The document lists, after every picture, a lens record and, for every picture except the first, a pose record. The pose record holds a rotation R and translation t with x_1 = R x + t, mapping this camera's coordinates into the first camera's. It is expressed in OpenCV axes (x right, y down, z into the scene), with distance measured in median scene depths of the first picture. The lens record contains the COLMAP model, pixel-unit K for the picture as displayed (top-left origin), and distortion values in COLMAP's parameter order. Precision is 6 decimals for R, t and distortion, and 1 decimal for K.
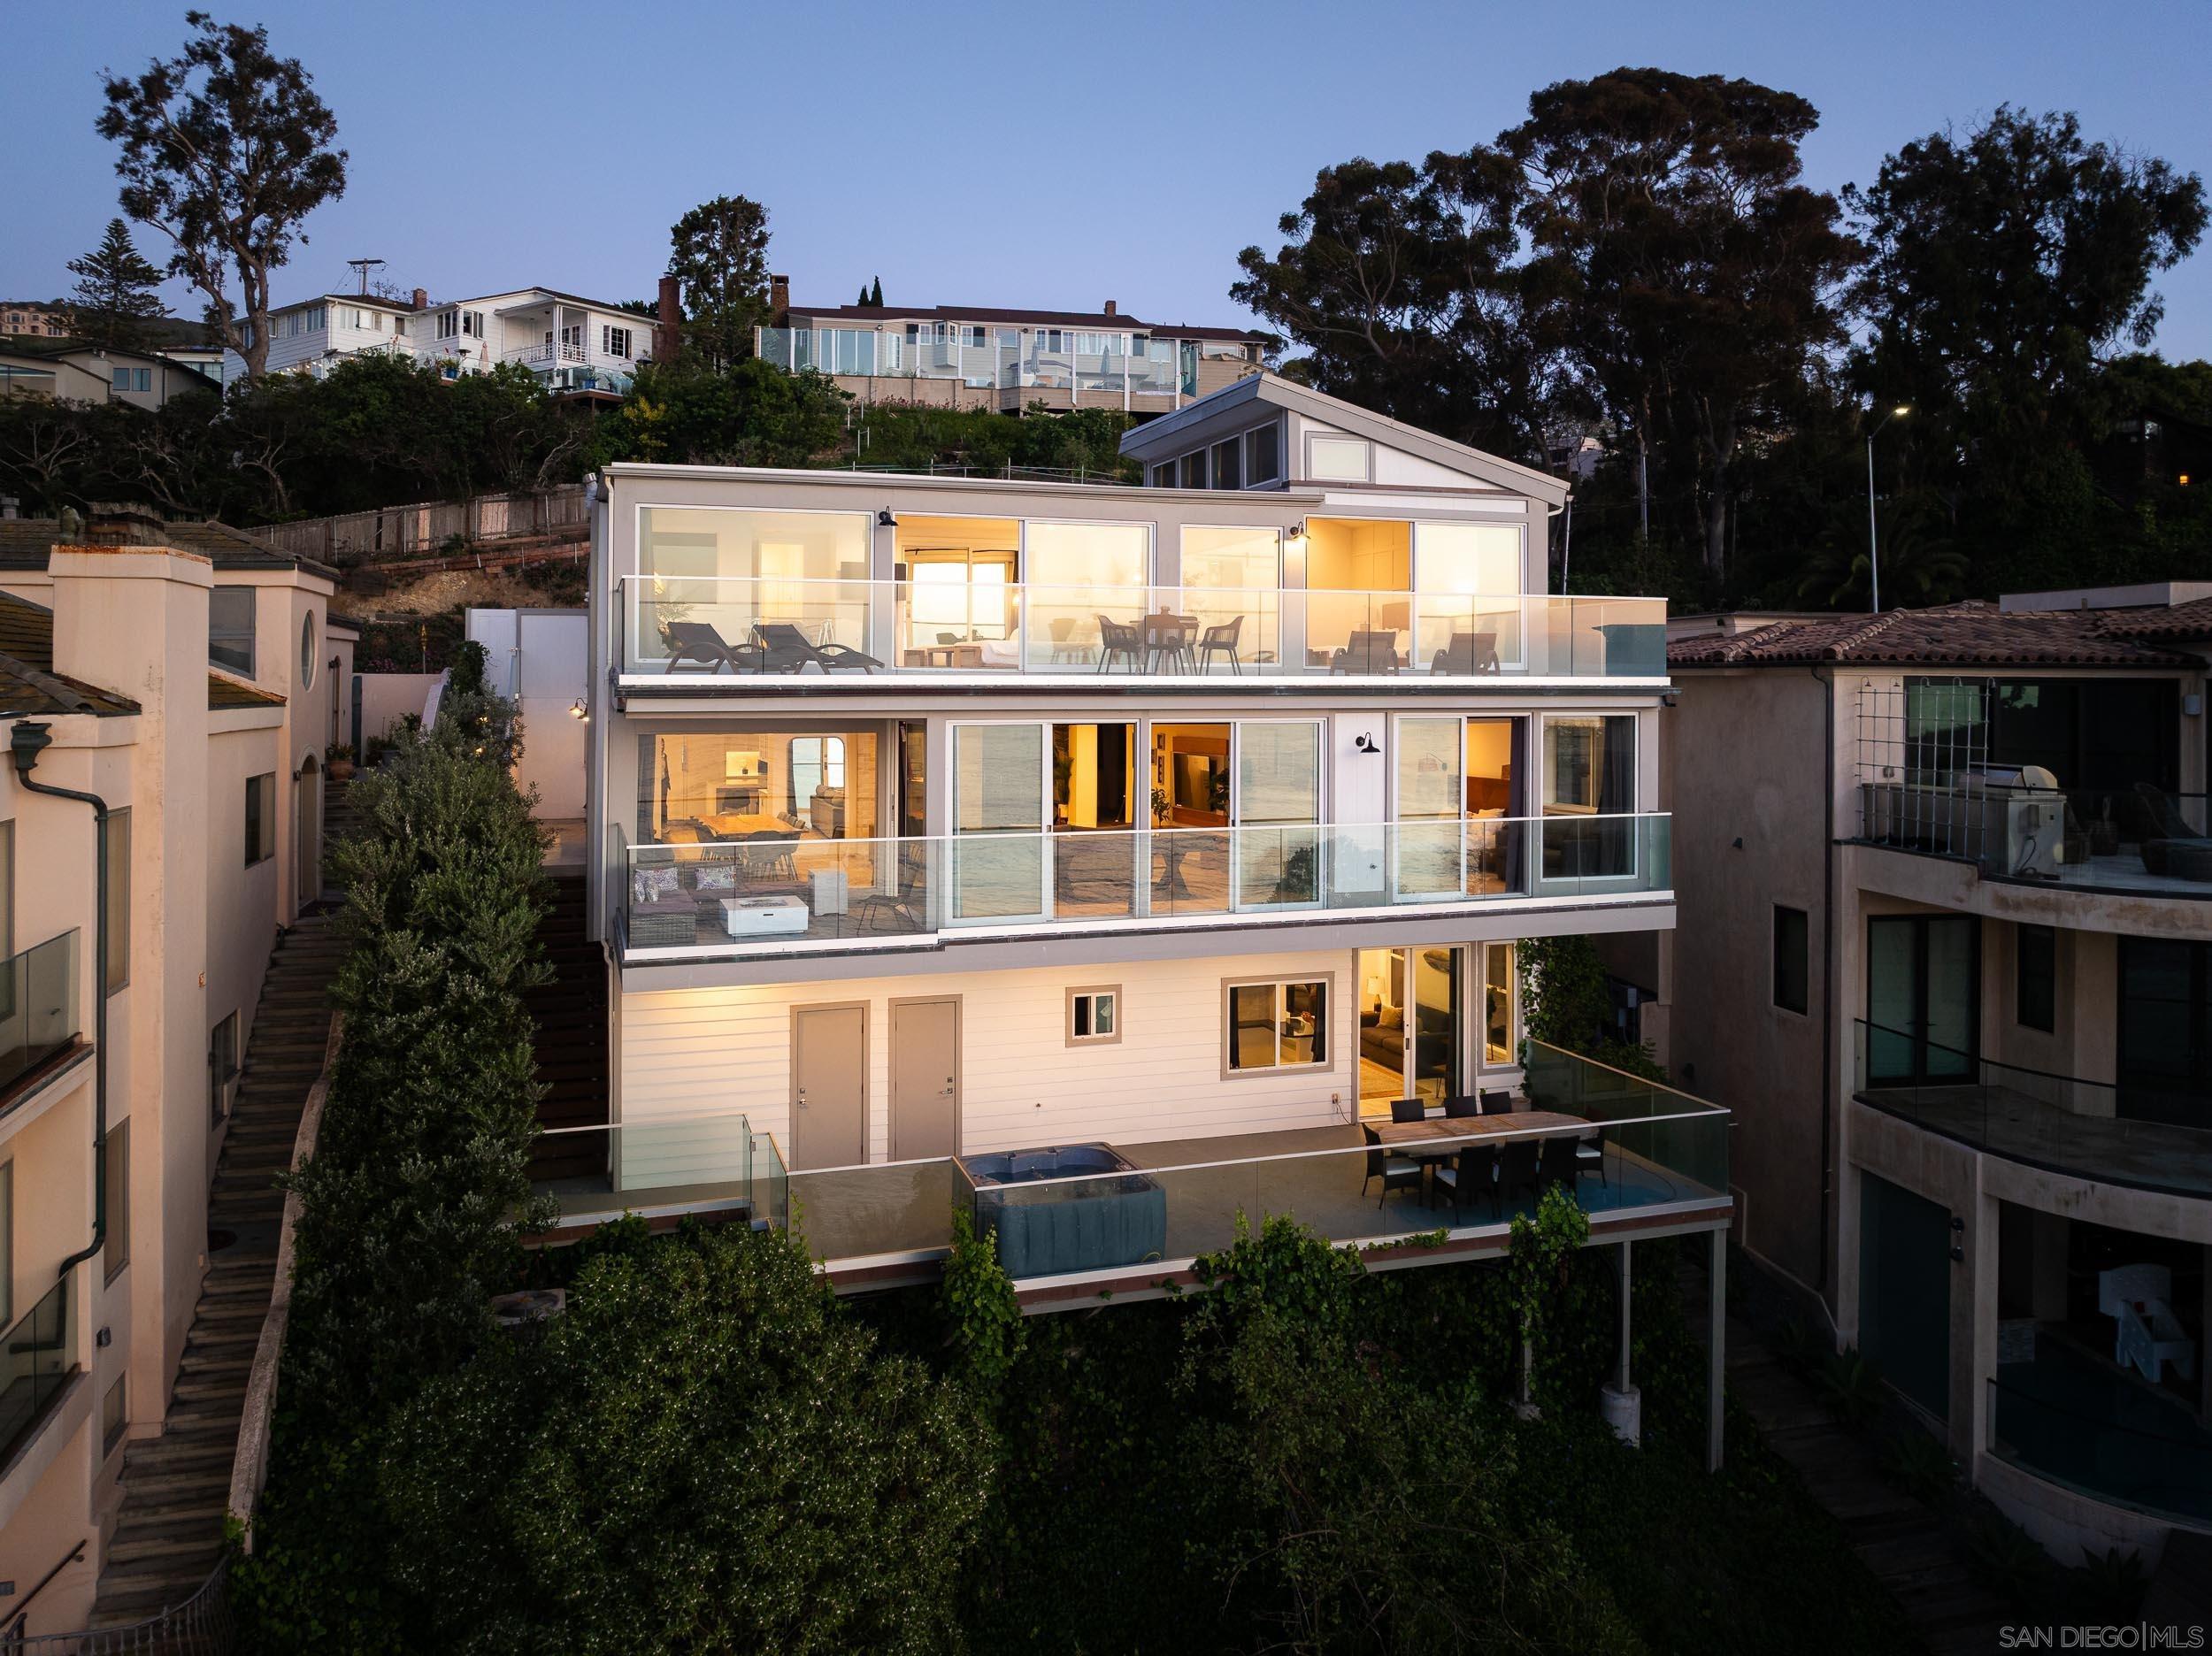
lens RADIAL K [[1615.9, 0, 1100.0], [0, 1615.9, 673.2], [0, 0, 1]] dist [-0.041532, 0.006448]
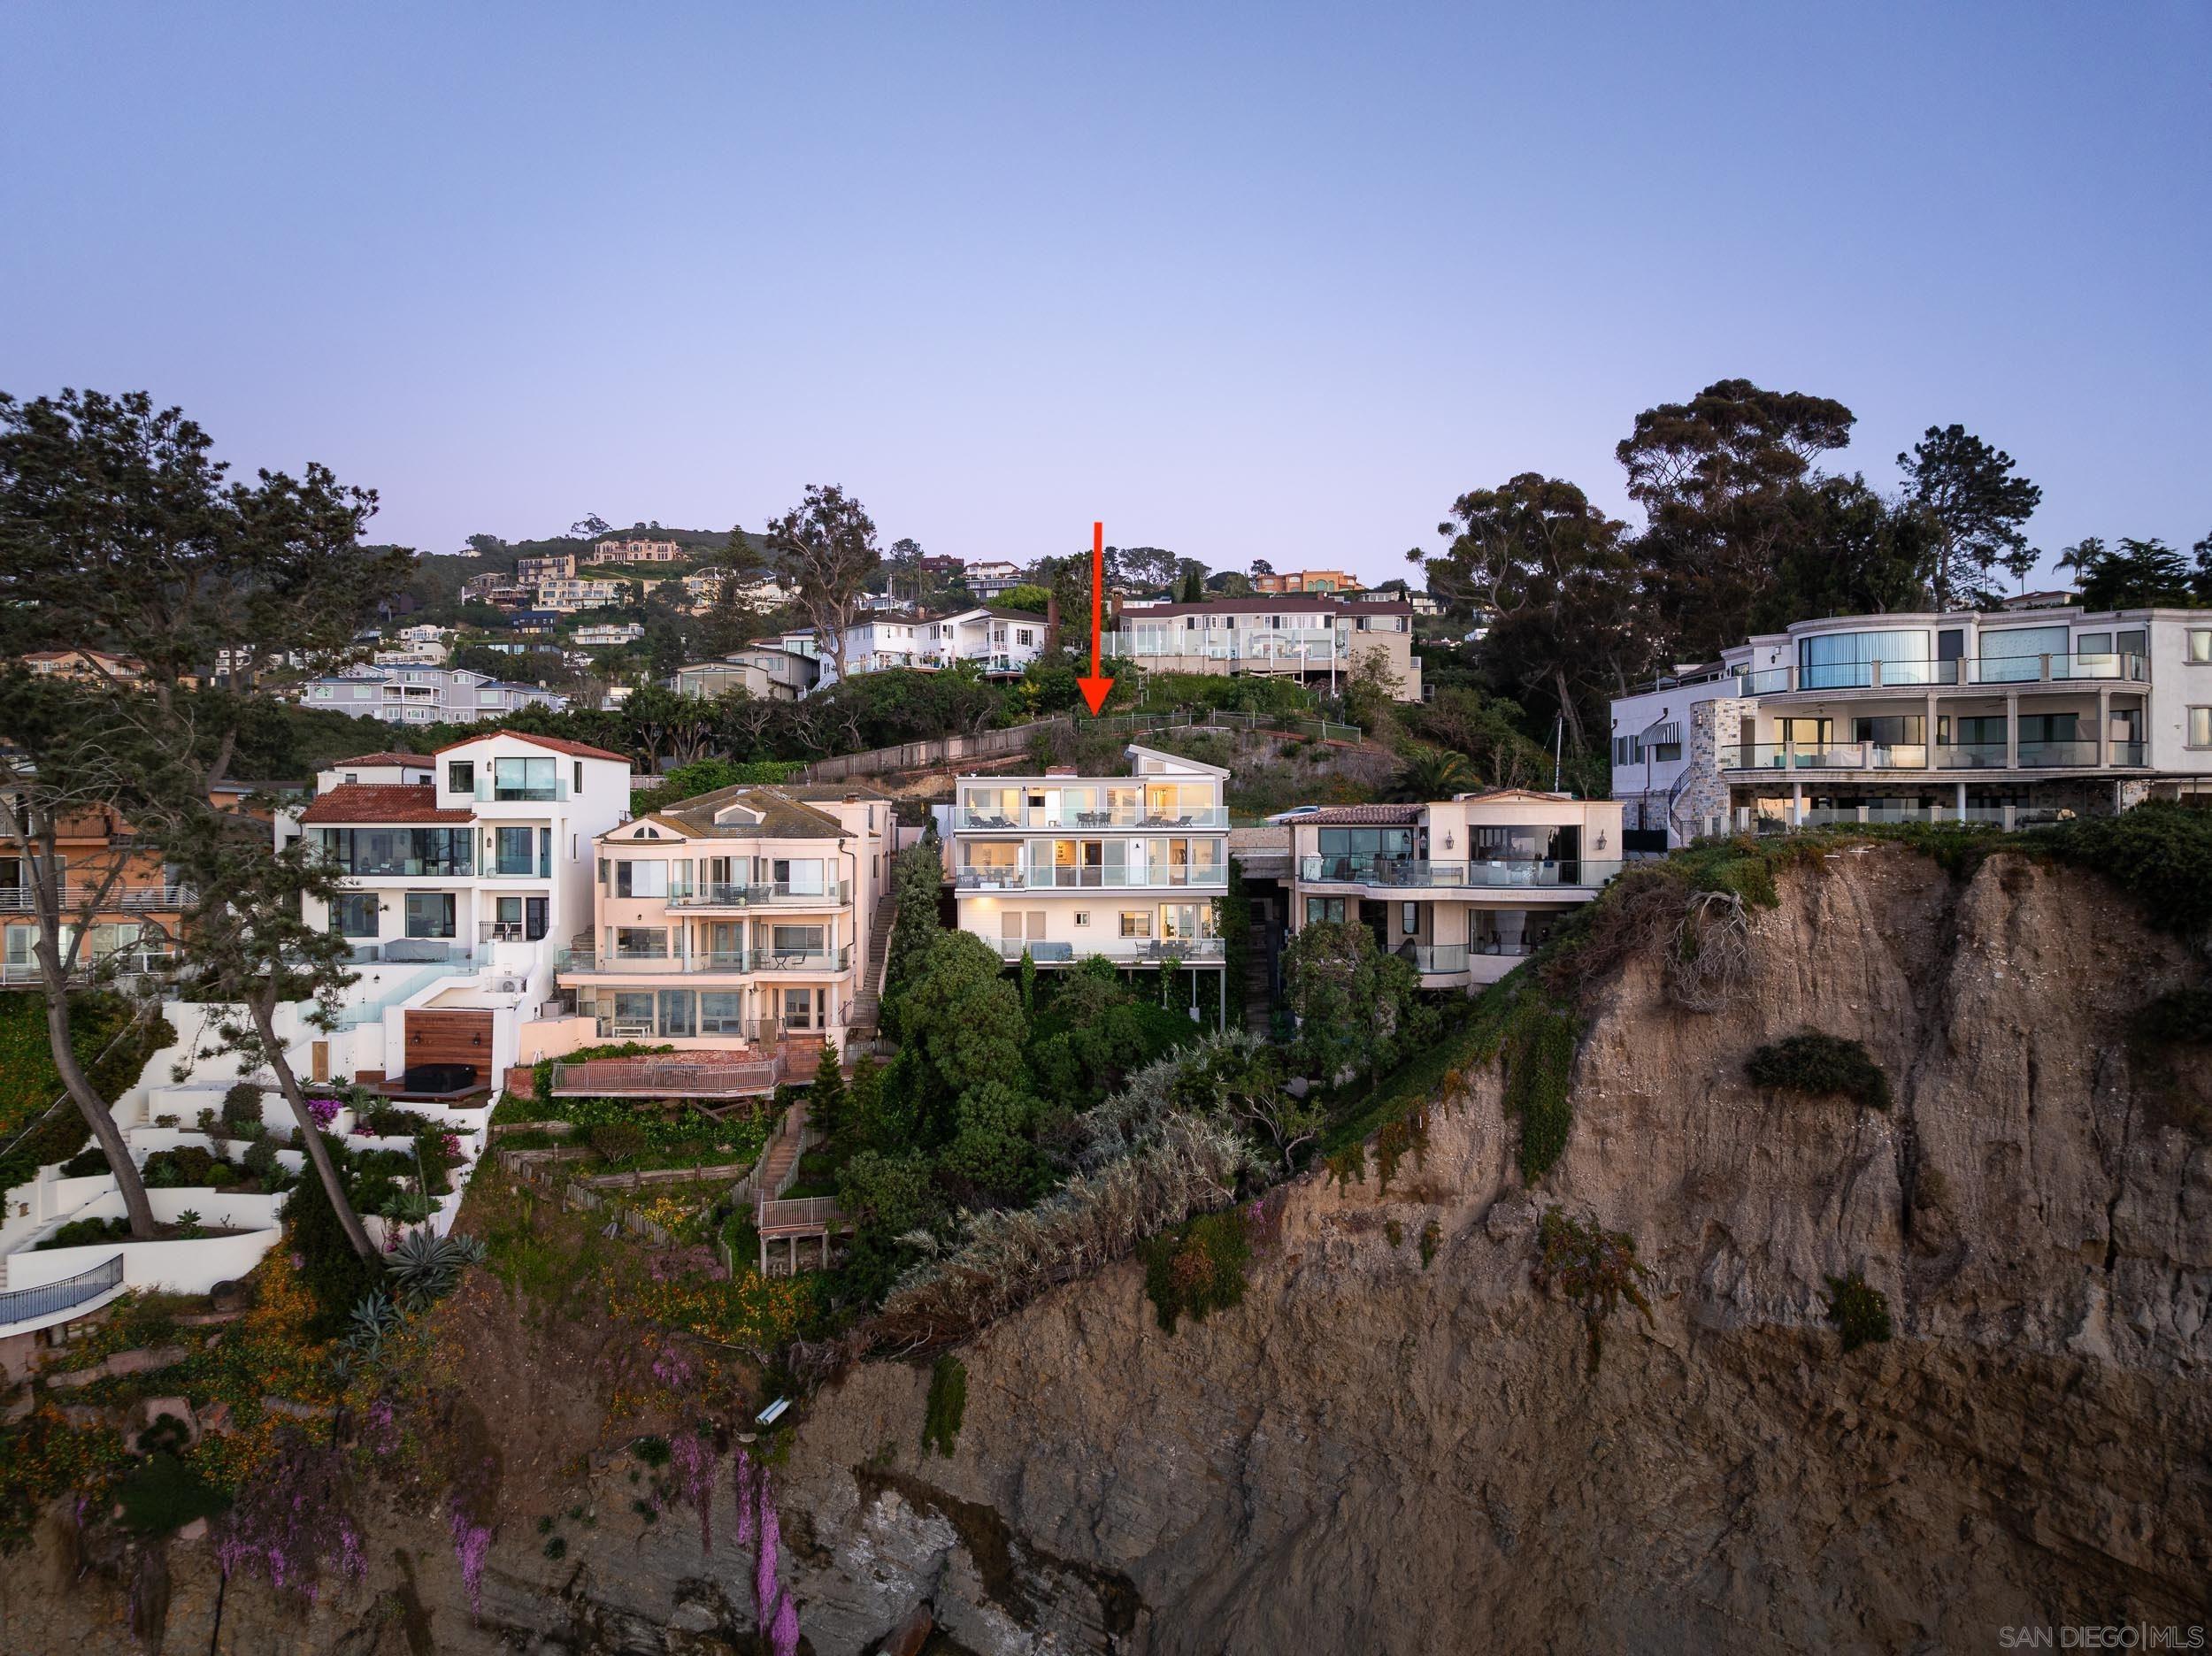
lens RADIAL K [[1556.0, 0, 1113.0], [0, 1556.0, 817.4], [0, 0, 1]] dist [-0.037189, 0.004454]
pose [[0.959429, -0.007211, -0.281860, 0.989377], [0.007579, 0.999971, 0.000215, -0.021878], [0.281850, -0.002342, 0.959456, -2.232221]]
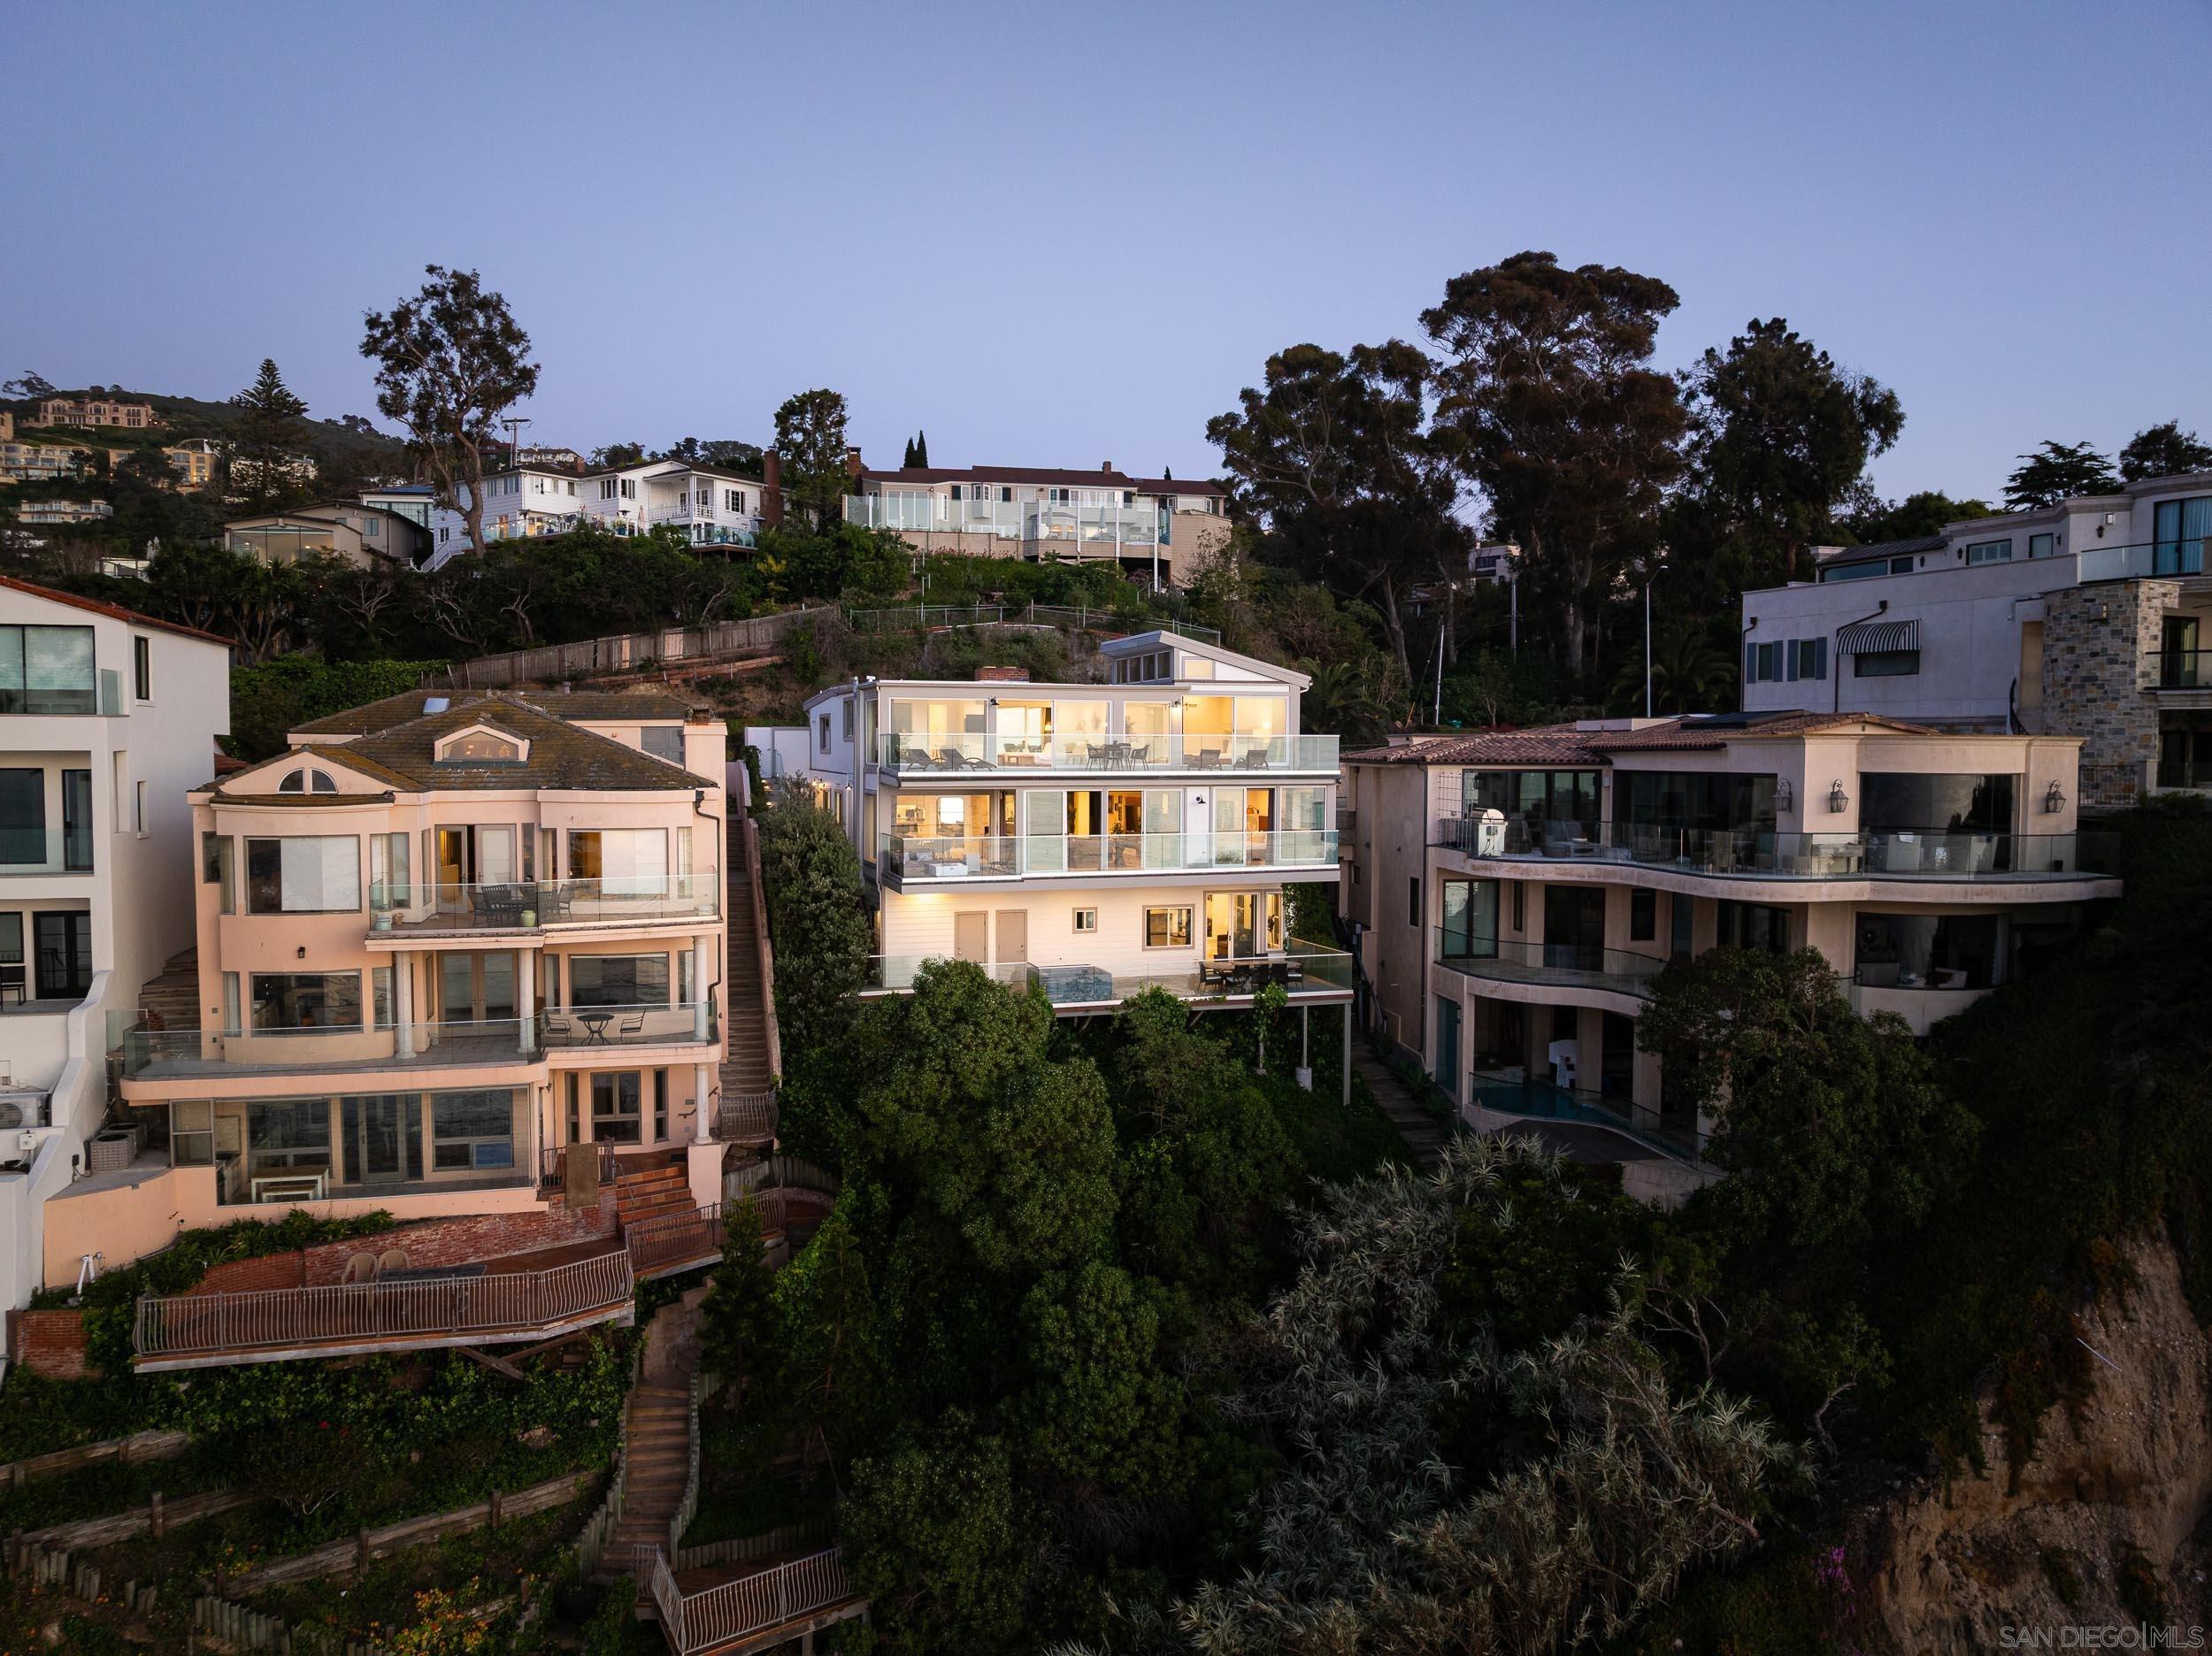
lens RADIAL K [[1559.1, 0, 1106.0], [0, 1559.1, 828.0], [0, 0, 1]] dist [-0.052953, 0.027573]
pose [[1.000000, 0.000048, -0.000004, 0.023275], [-0.000048, 0.998292, 0.058419, -0.039677], [0.000007, -0.058419, 0.998292, -1.061831]]
